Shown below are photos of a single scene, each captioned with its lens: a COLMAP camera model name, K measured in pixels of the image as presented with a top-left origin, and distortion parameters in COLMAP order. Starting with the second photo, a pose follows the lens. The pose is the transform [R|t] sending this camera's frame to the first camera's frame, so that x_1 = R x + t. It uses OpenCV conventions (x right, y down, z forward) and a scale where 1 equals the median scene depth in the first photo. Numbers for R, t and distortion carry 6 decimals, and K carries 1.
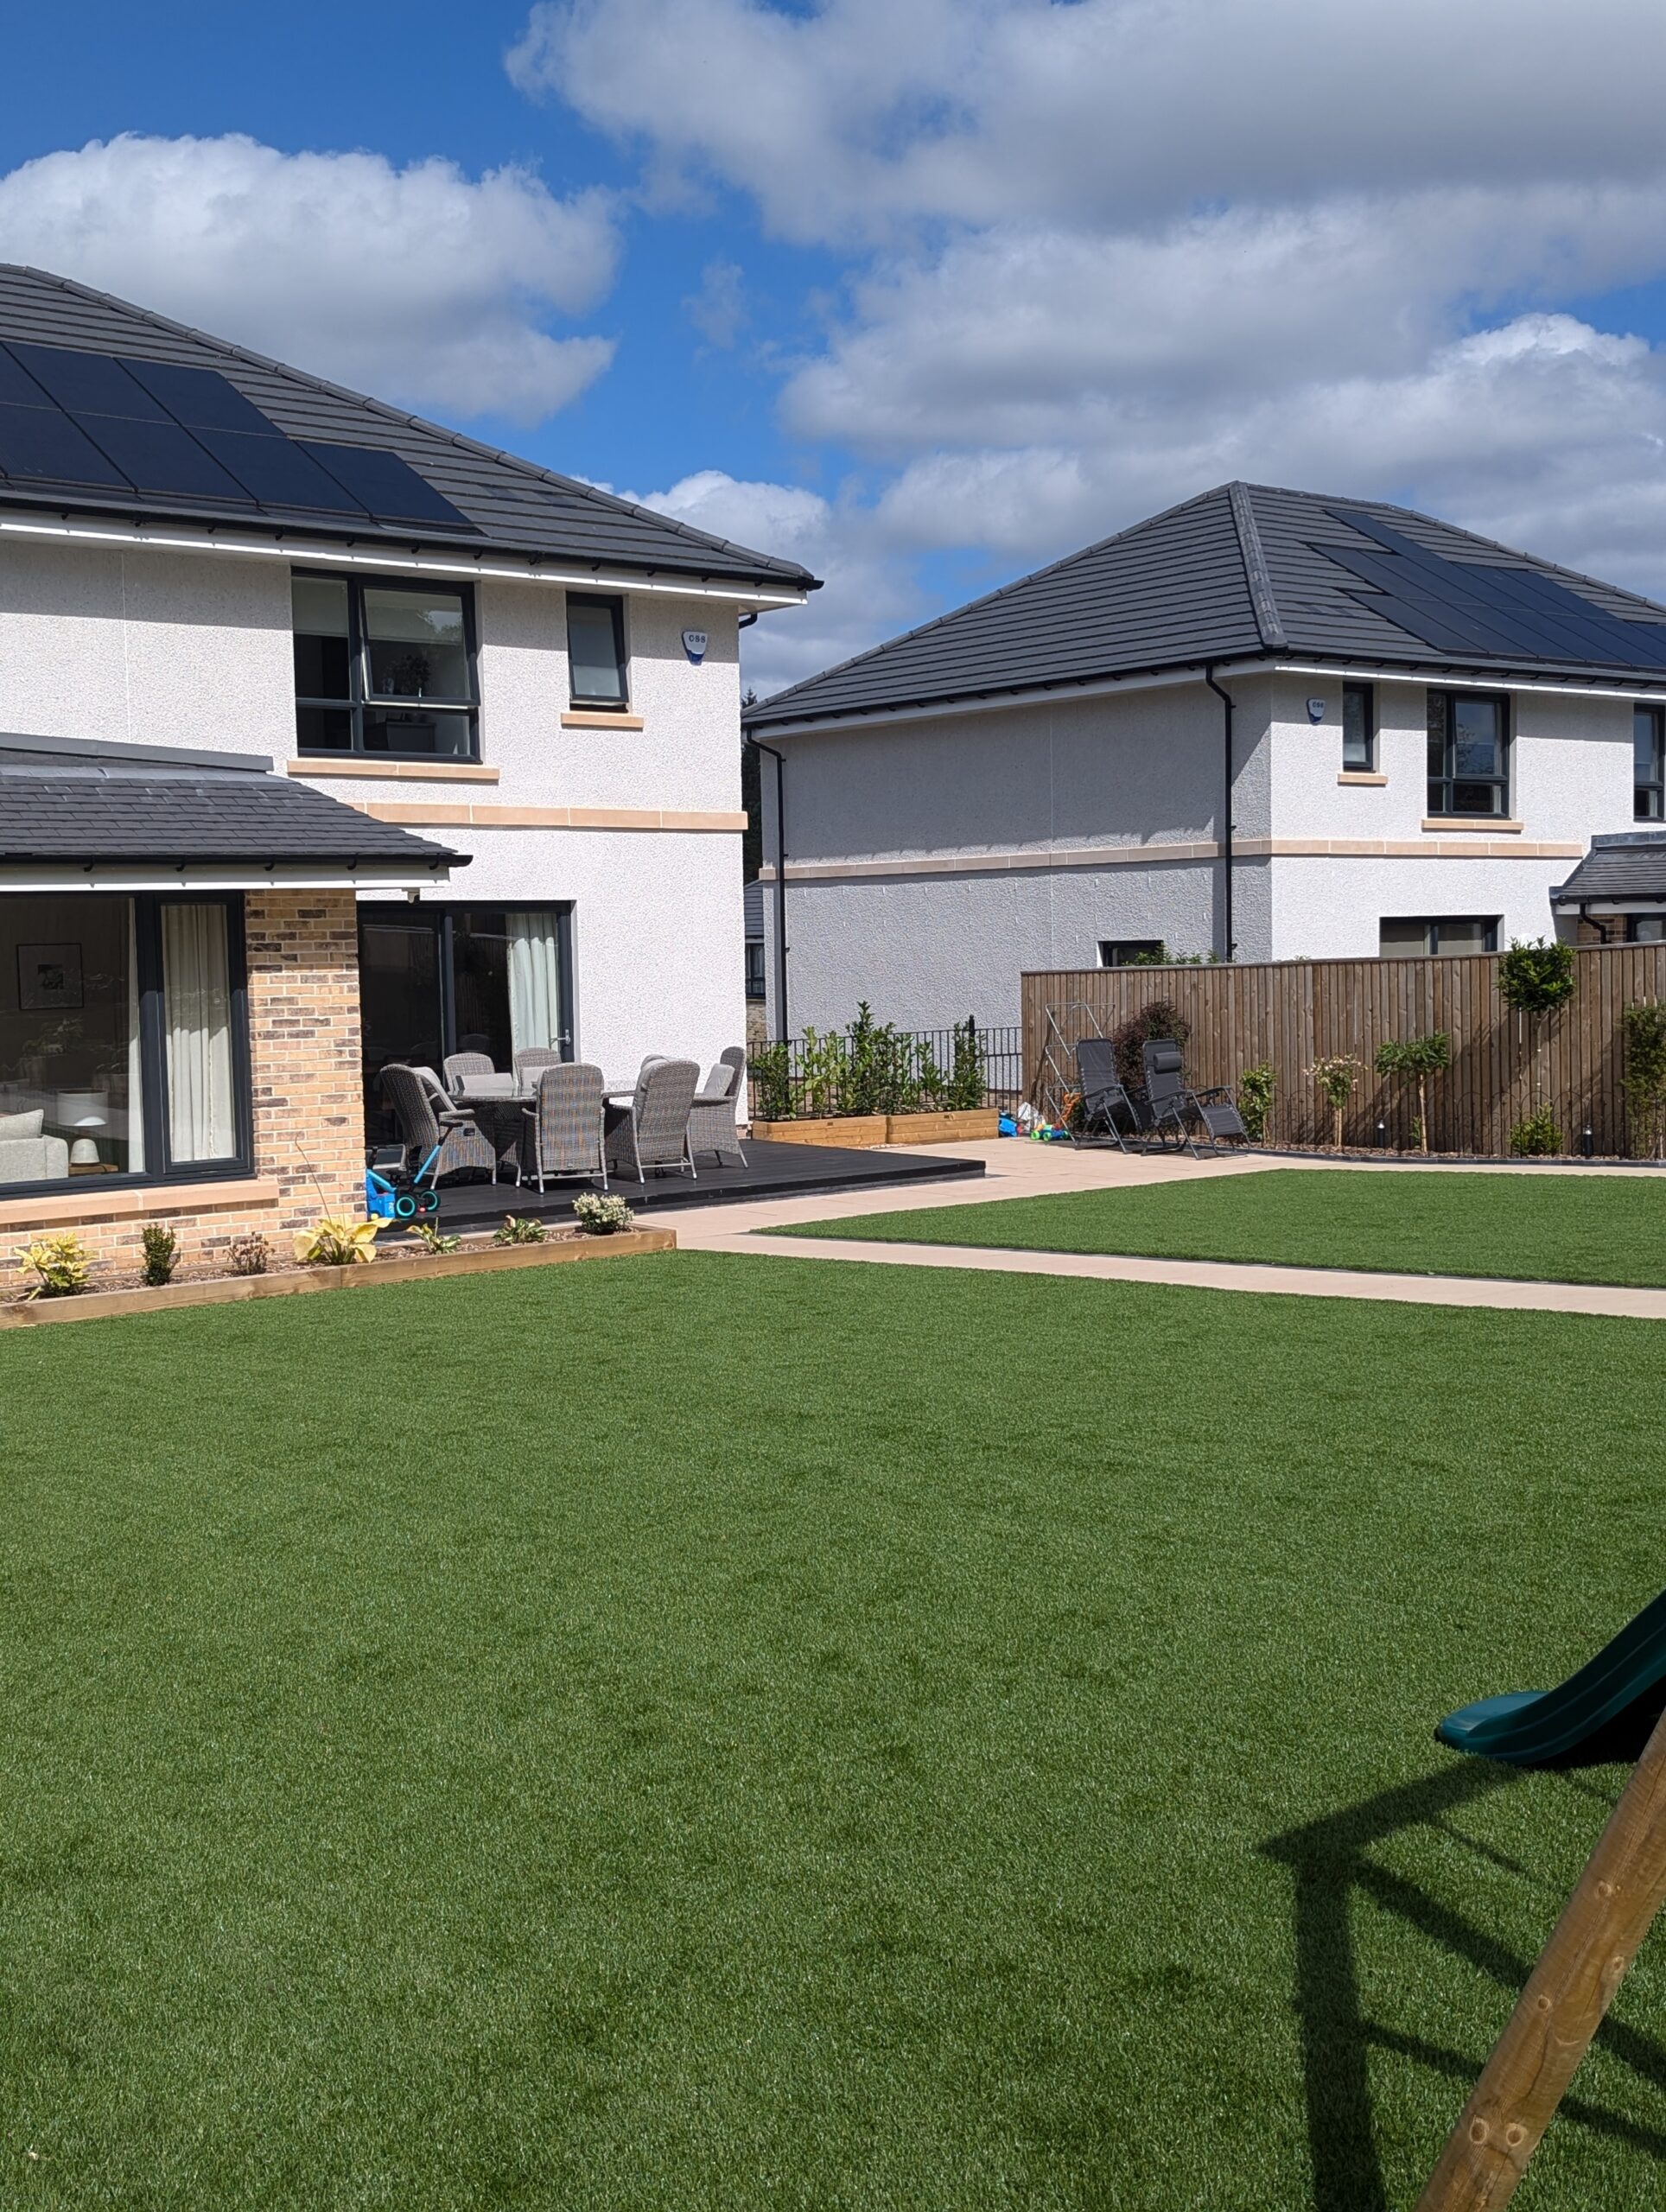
lens RADIAL K [[2357.4, 0, 839.0], [0, 2357.4, 1103.9], [0, 0, 1]] dist [0.036133, 0.000000]
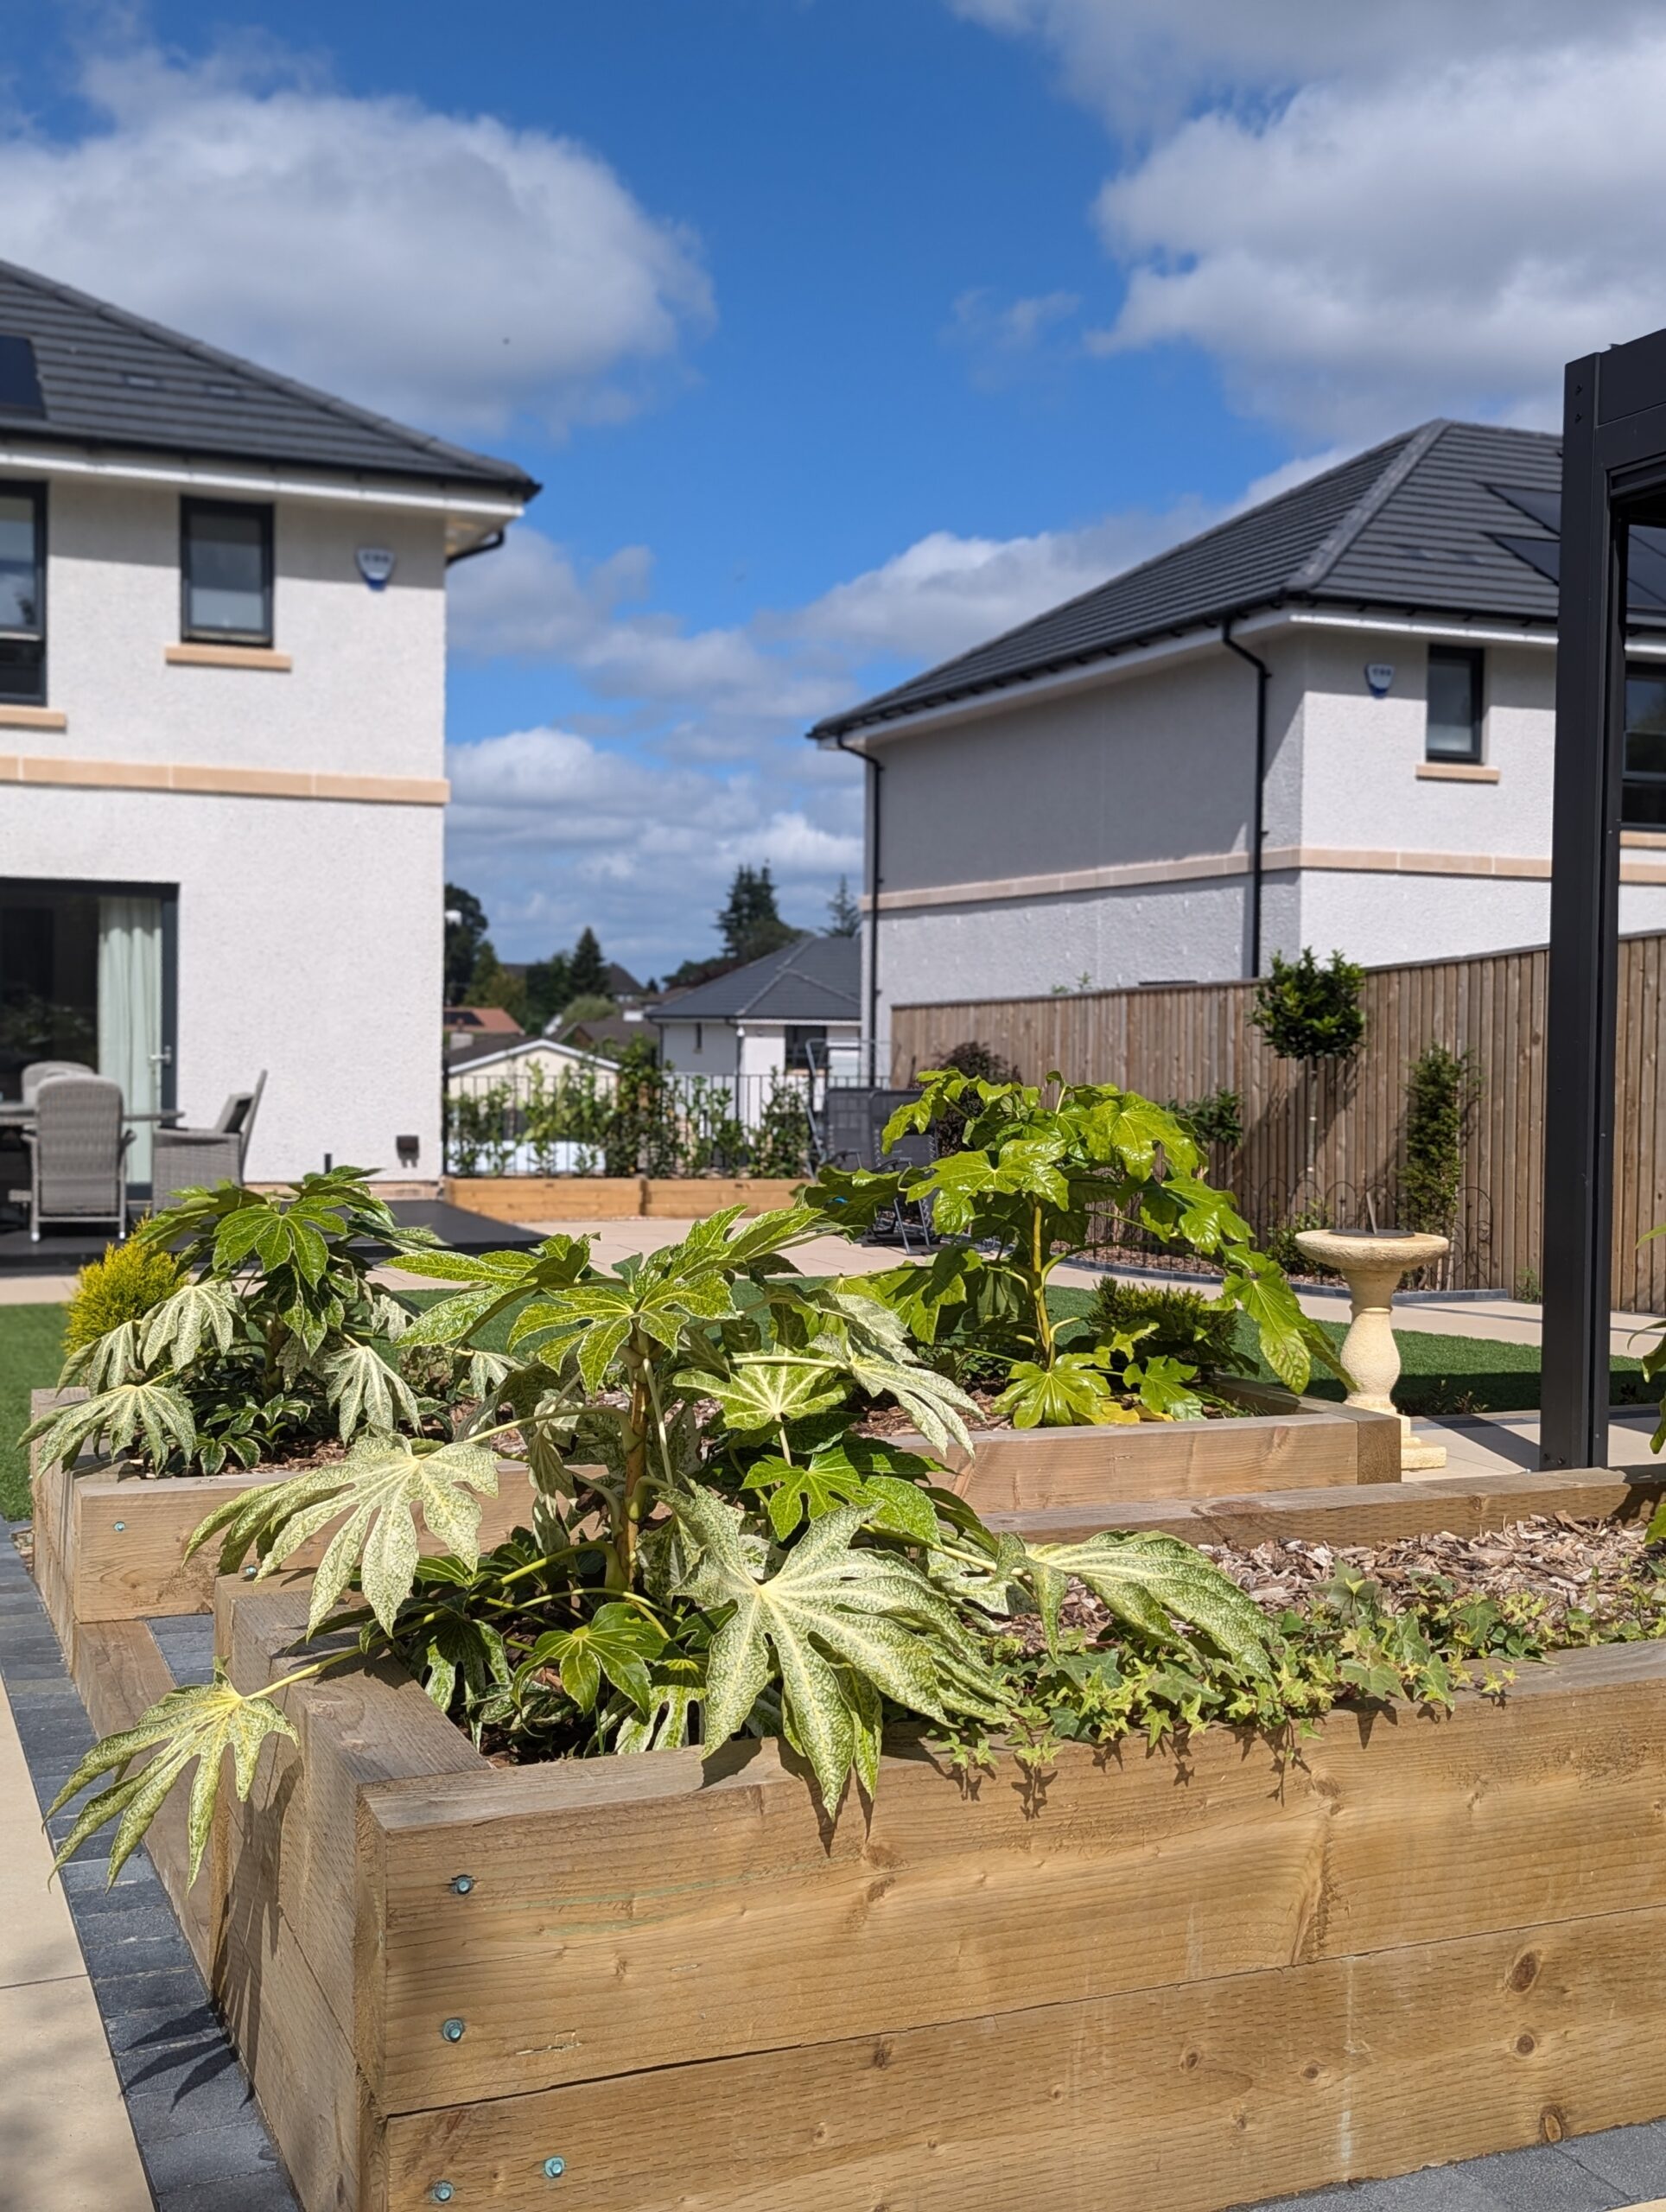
lens RADIAL K [[2357.4, 0, 835.6], [0, 2357.4, 1102.4], [0, 0, 1]] dist [0.036133, 0.000000]
pose [[0.959357, 0.042370, -0.278995, 0.356779], [-0.052696, 0.998171, -0.029614, -0.000842], [0.277231, 0.043112, 0.959836, 0.333304]]
